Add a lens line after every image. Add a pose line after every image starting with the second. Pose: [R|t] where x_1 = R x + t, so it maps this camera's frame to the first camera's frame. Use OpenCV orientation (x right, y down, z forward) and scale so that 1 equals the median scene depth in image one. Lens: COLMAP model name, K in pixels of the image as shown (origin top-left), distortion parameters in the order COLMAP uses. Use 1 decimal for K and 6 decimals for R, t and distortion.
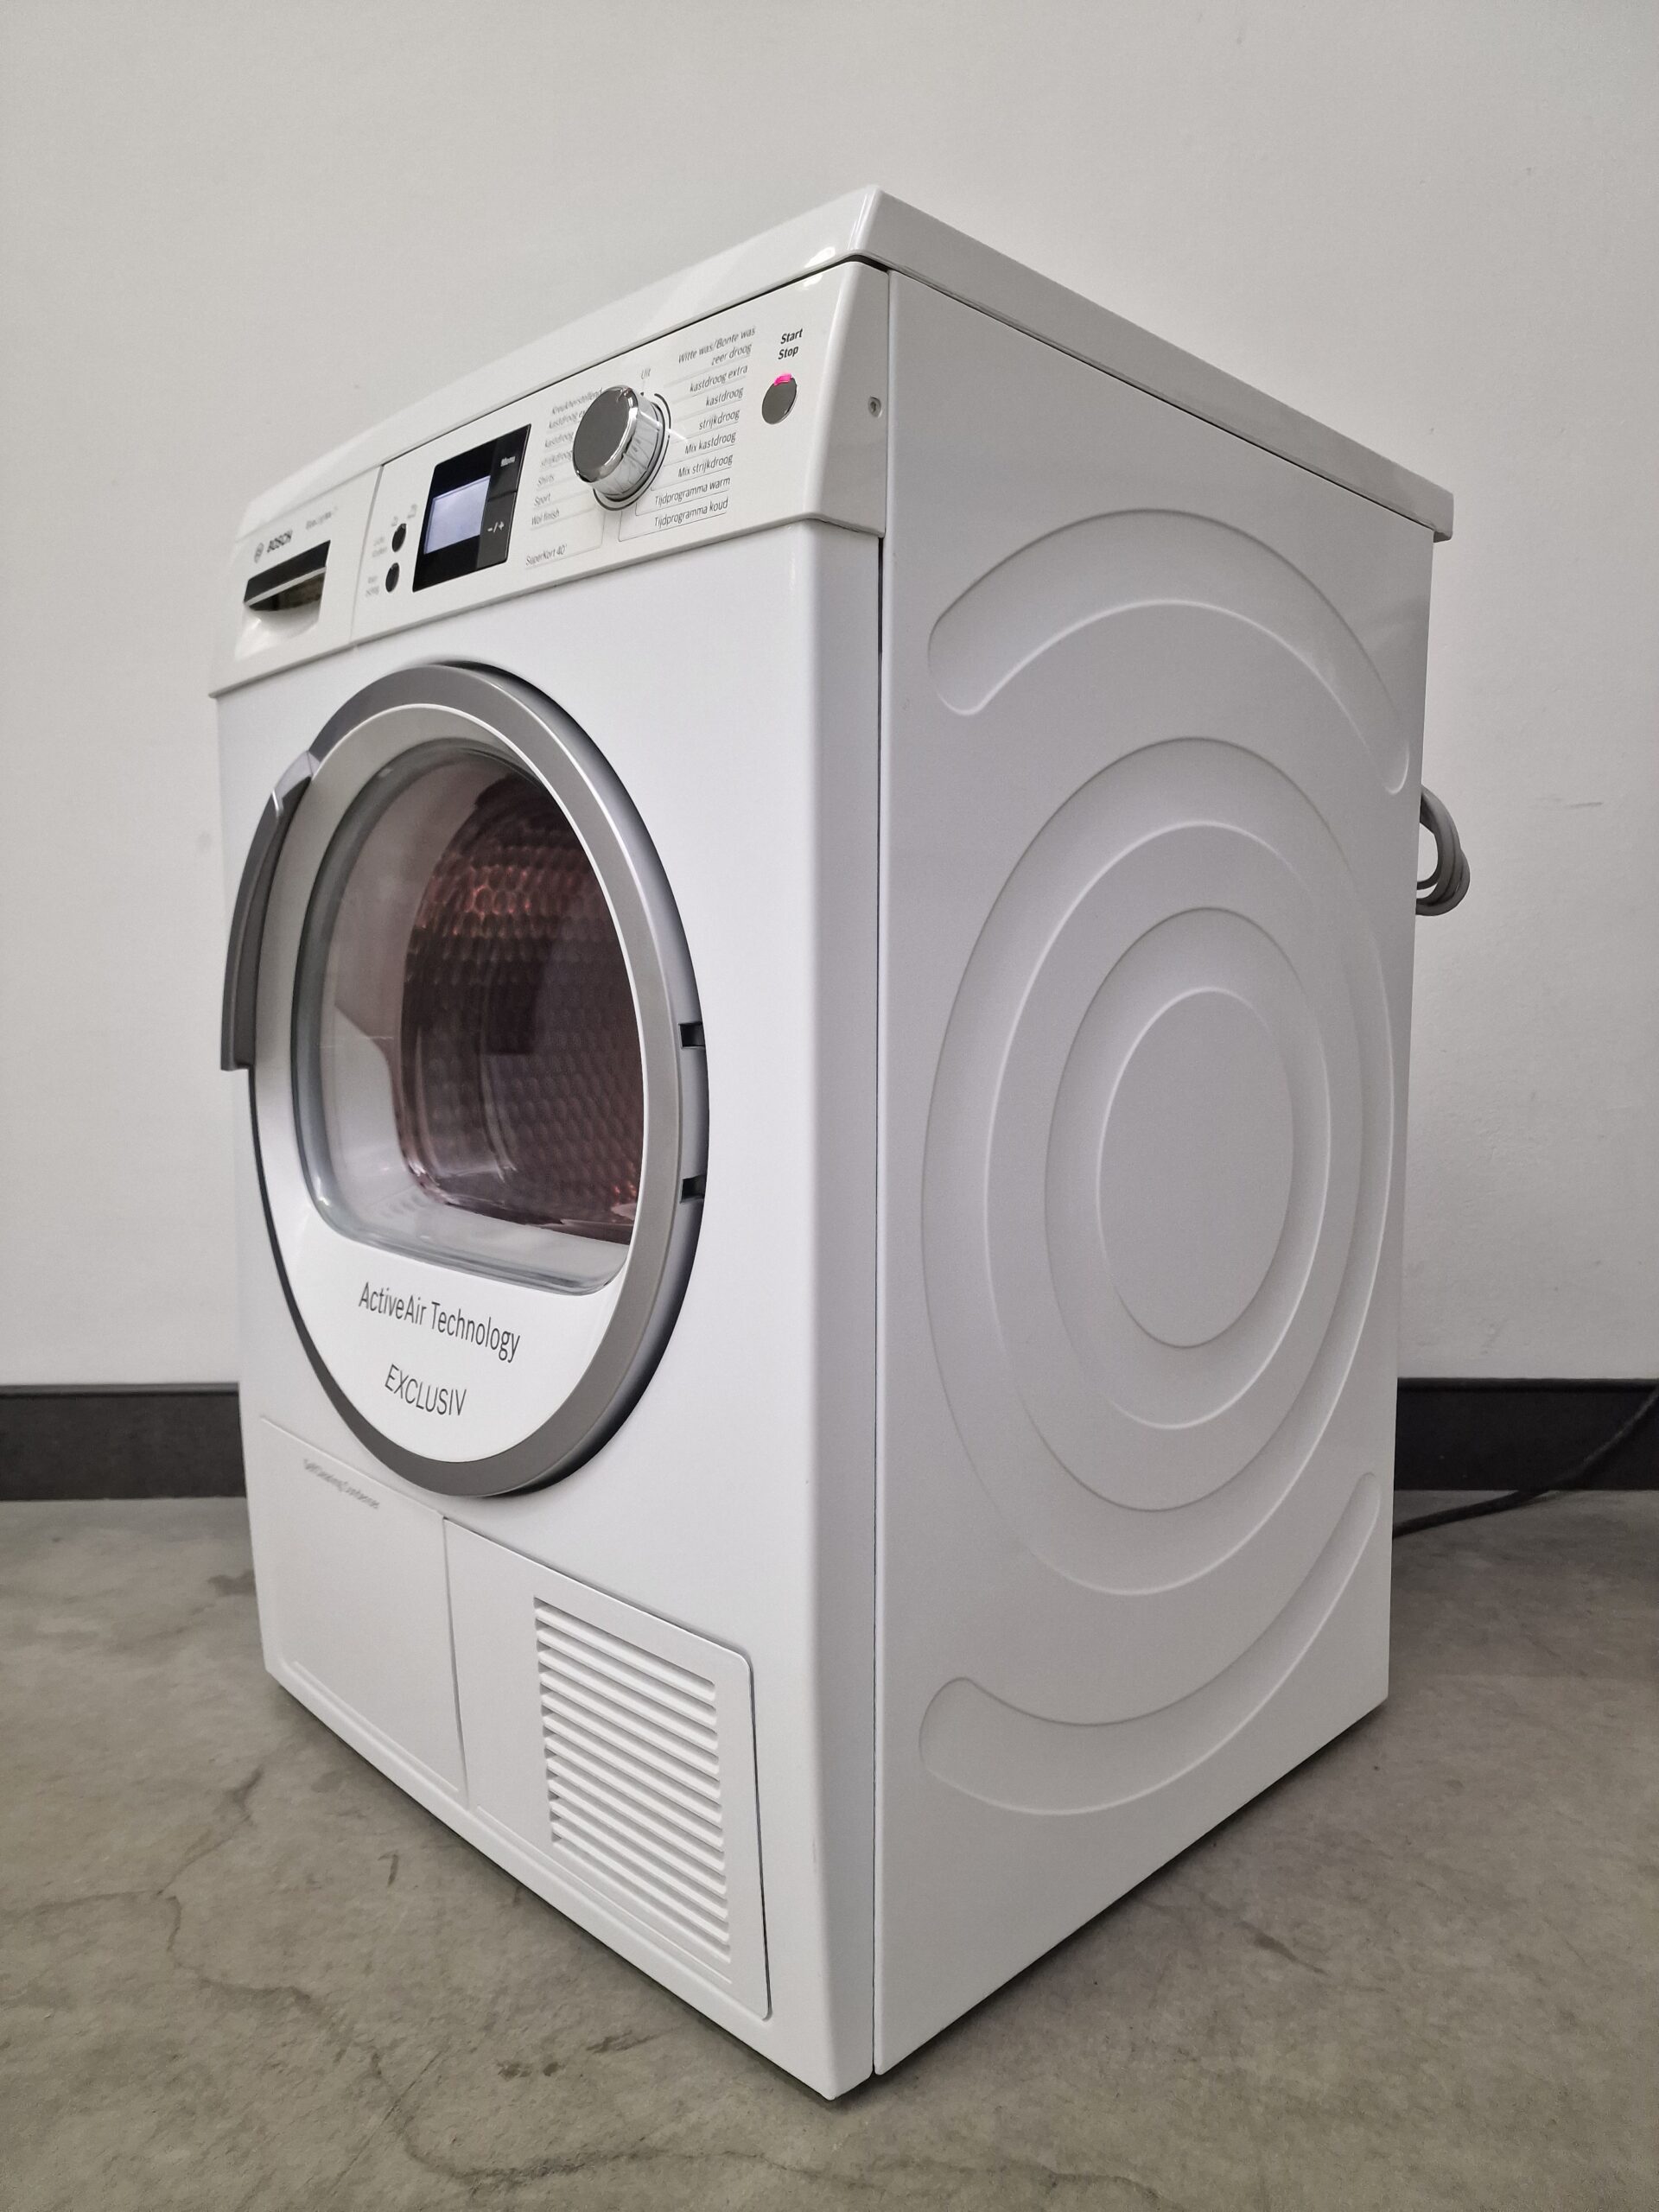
lens RADIAL K [[1505.2, 0, 829.5], [0, 1505.2, 1106.0], [0, 0, 1]] dist [0.051535, -0.044989]
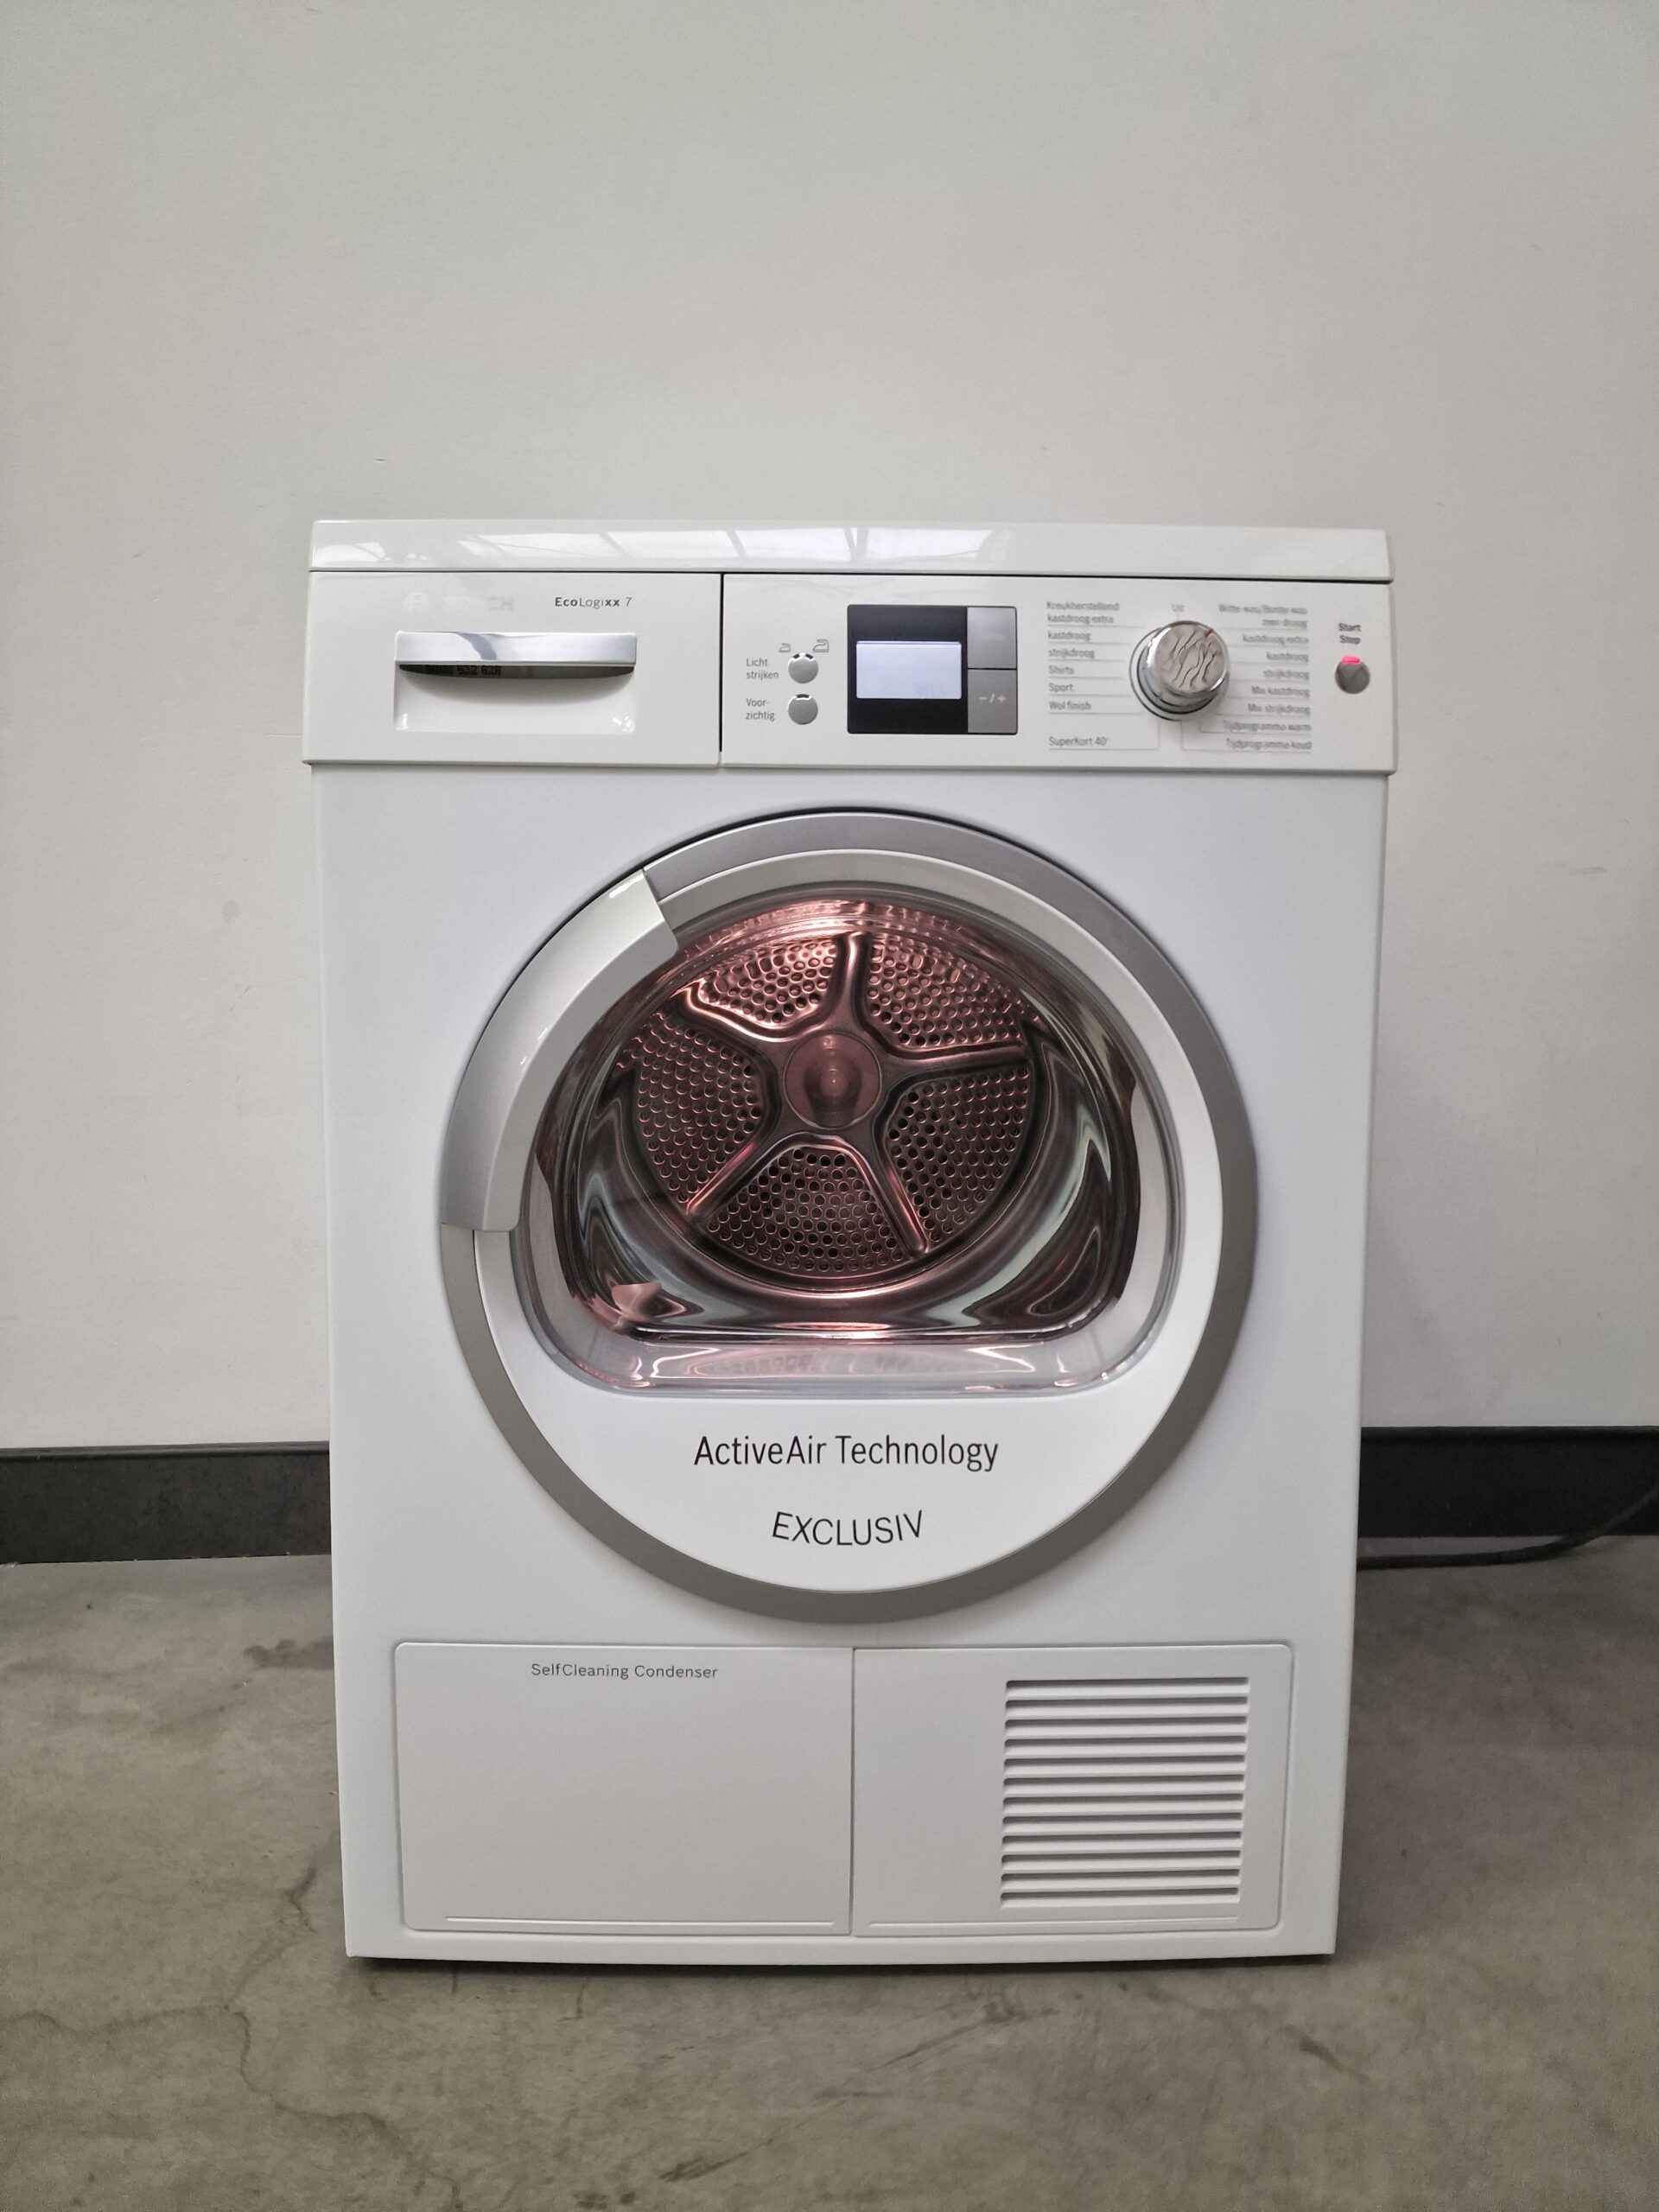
lens RADIAL K [[1464.0, 0, 821.7], [0, 1464.0, 1070.5], [0, 0, 1]] dist [0.056314, -0.022222]
pose [[0.692769, -0.065487, 0.718180, -1.065779], [0.059230, 0.997671, 0.033837, -0.161926], [-0.718723, 0.019097, 0.695034, 0.370716]]
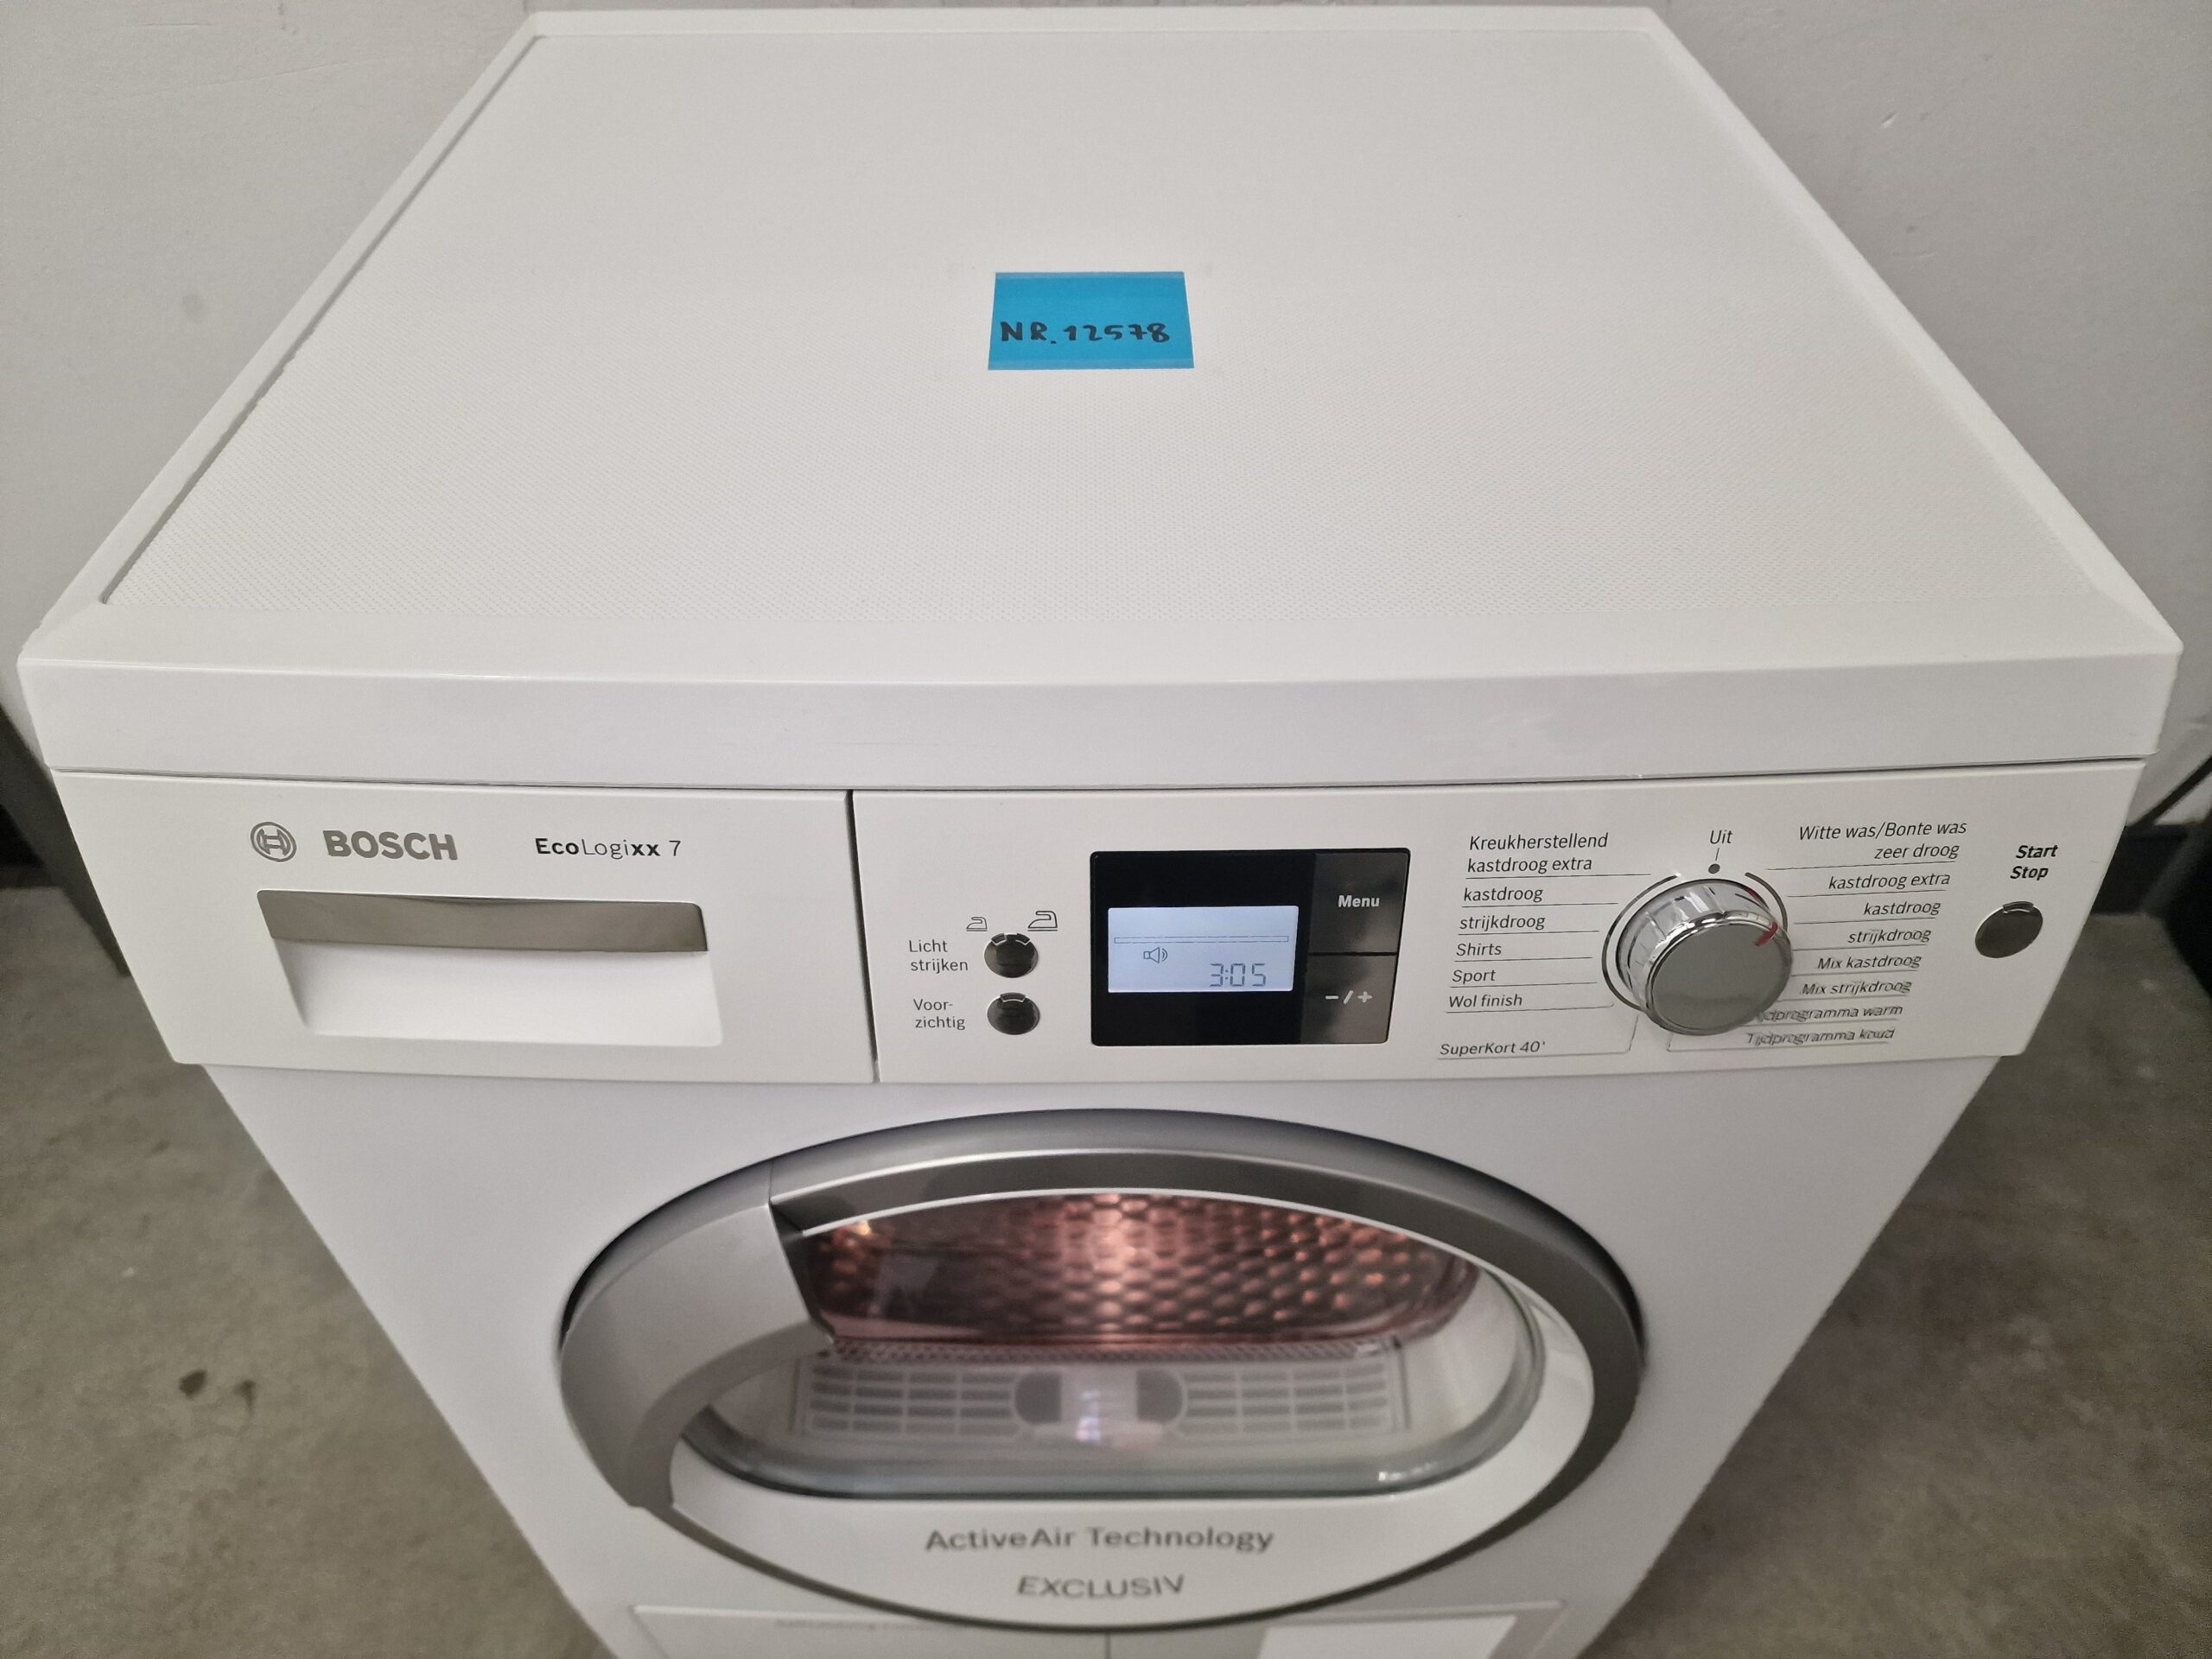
lens RADIAL K [[1505.2, 0, 1086.7], [0, 1505.2, 827.2], [0, 0, 1]] dist [0.051535, -0.044989]
pose [[0.698323, -0.504461, 0.507803, -0.563511], [0.069621, 0.753943, 0.653240, -0.831853], [-0.712388, -0.420819, 0.561617, 0.765990]]
